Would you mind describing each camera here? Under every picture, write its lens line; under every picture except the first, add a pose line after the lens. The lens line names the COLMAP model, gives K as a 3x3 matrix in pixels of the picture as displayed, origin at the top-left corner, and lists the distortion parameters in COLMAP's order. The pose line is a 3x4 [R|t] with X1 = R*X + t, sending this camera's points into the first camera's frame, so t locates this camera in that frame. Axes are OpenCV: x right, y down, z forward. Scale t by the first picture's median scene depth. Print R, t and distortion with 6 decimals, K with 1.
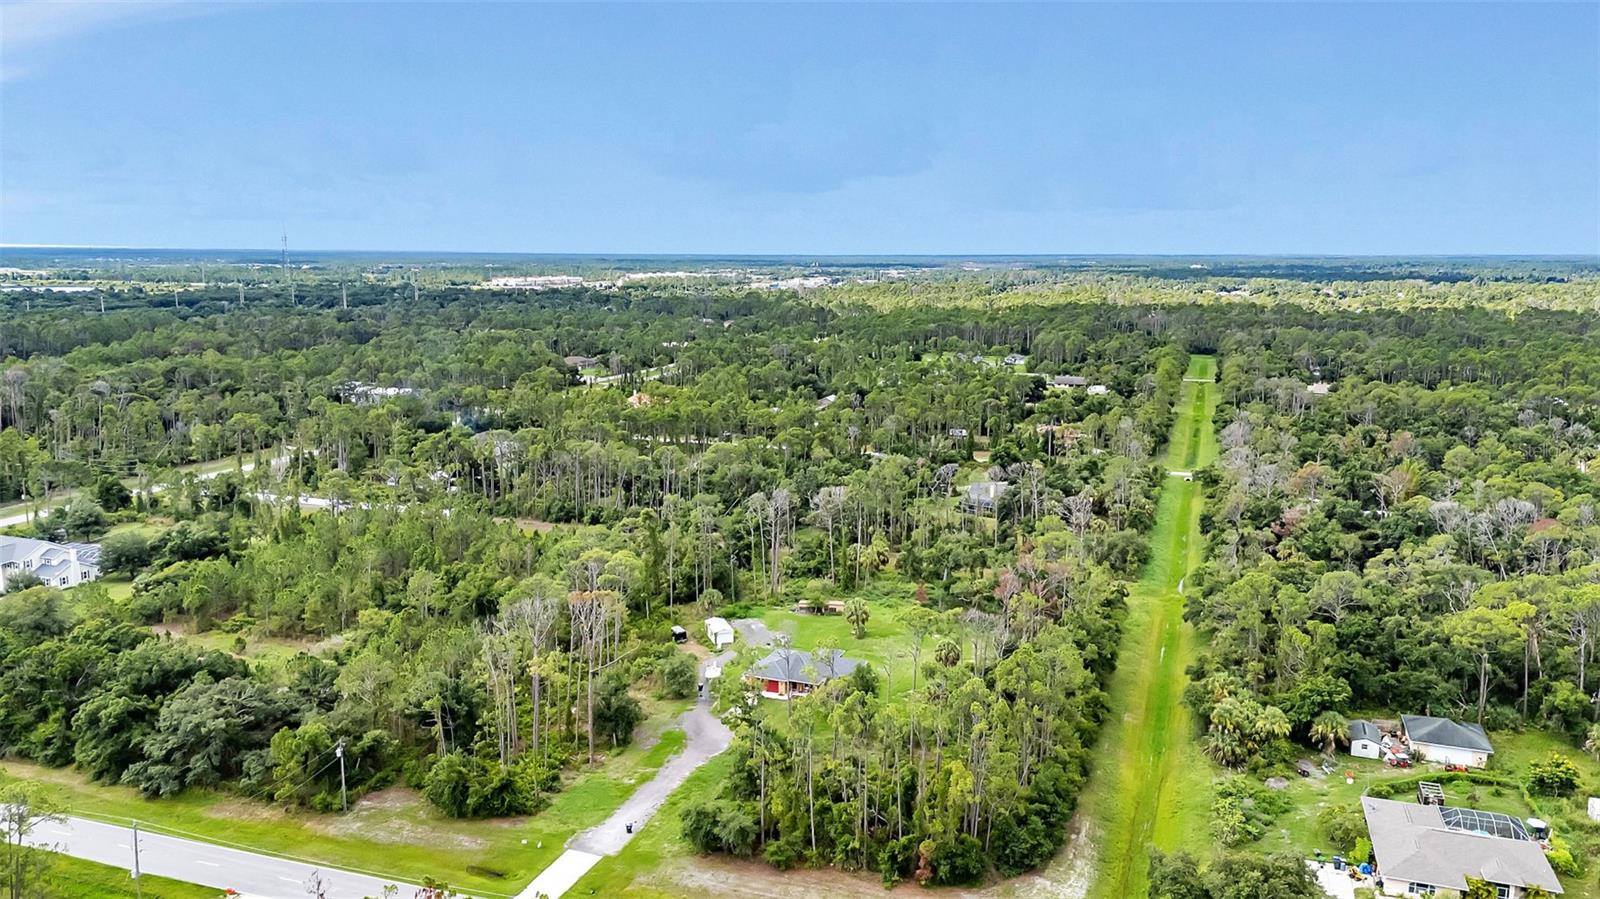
lens RADIAL K [[1181.0, 0, 799.5], [0, 1181.0, 455.9], [0, 0, 1]] dist [0.080061, -0.076322]
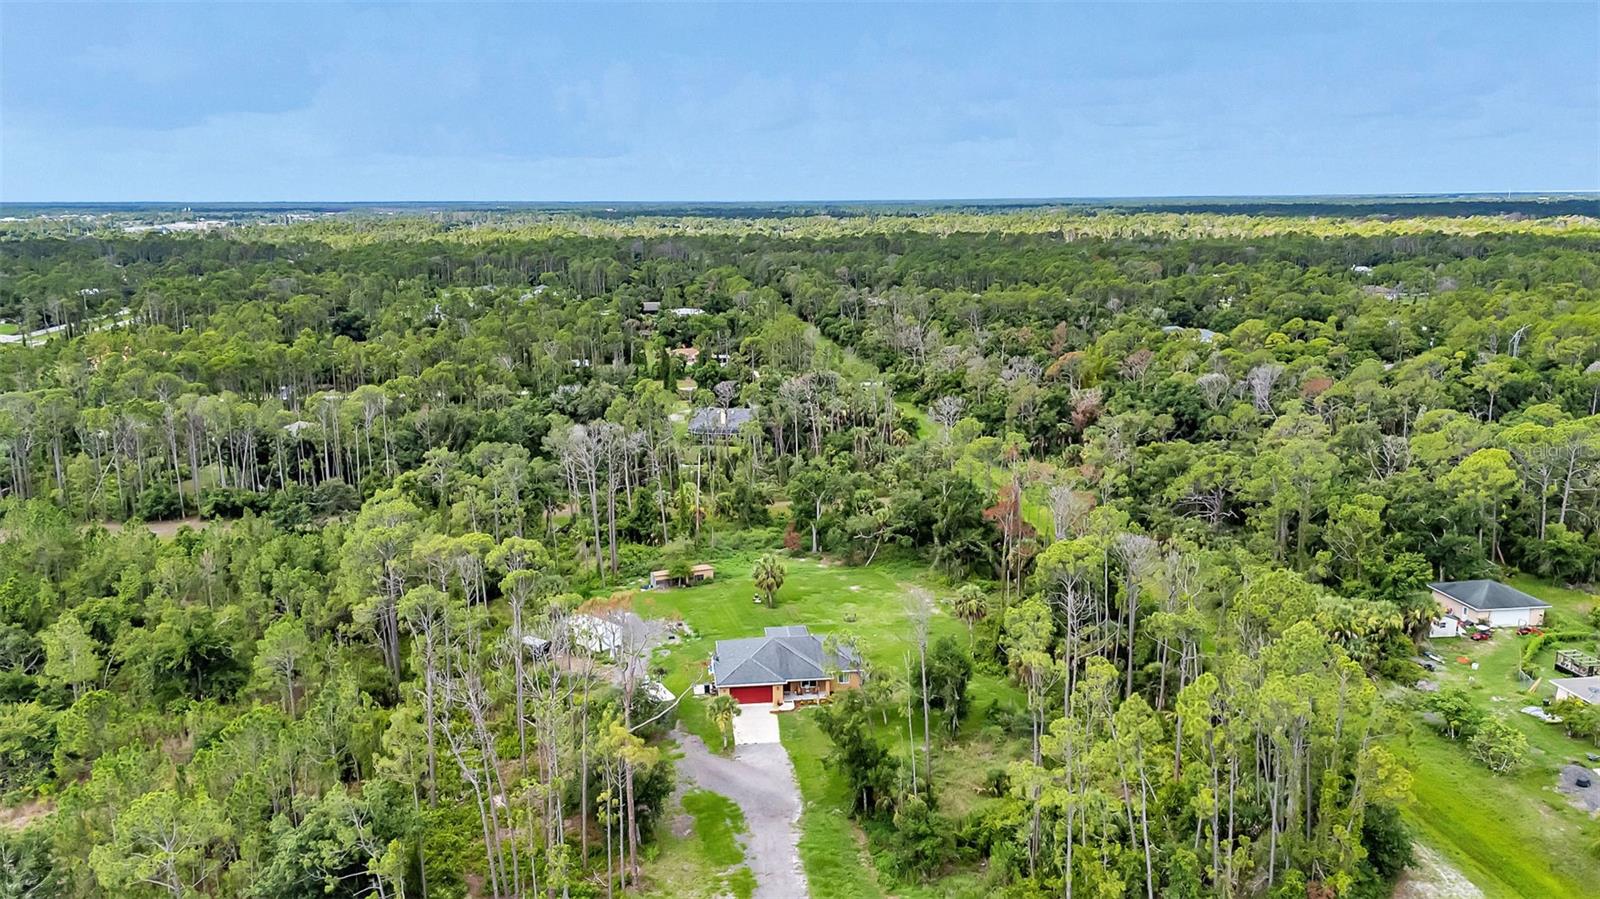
lens RADIAL K [[1181.0, 0, 799.5], [0, 1181.0, 455.9], [0, 0, 1]] dist [0.080061, -0.076322]
pose [[0.882016, -0.110191, 0.458156, -0.306961], [0.090994, 0.993803, 0.063843, 0.015917], [-0.462351, -0.014621, 0.886576, 0.389913]]
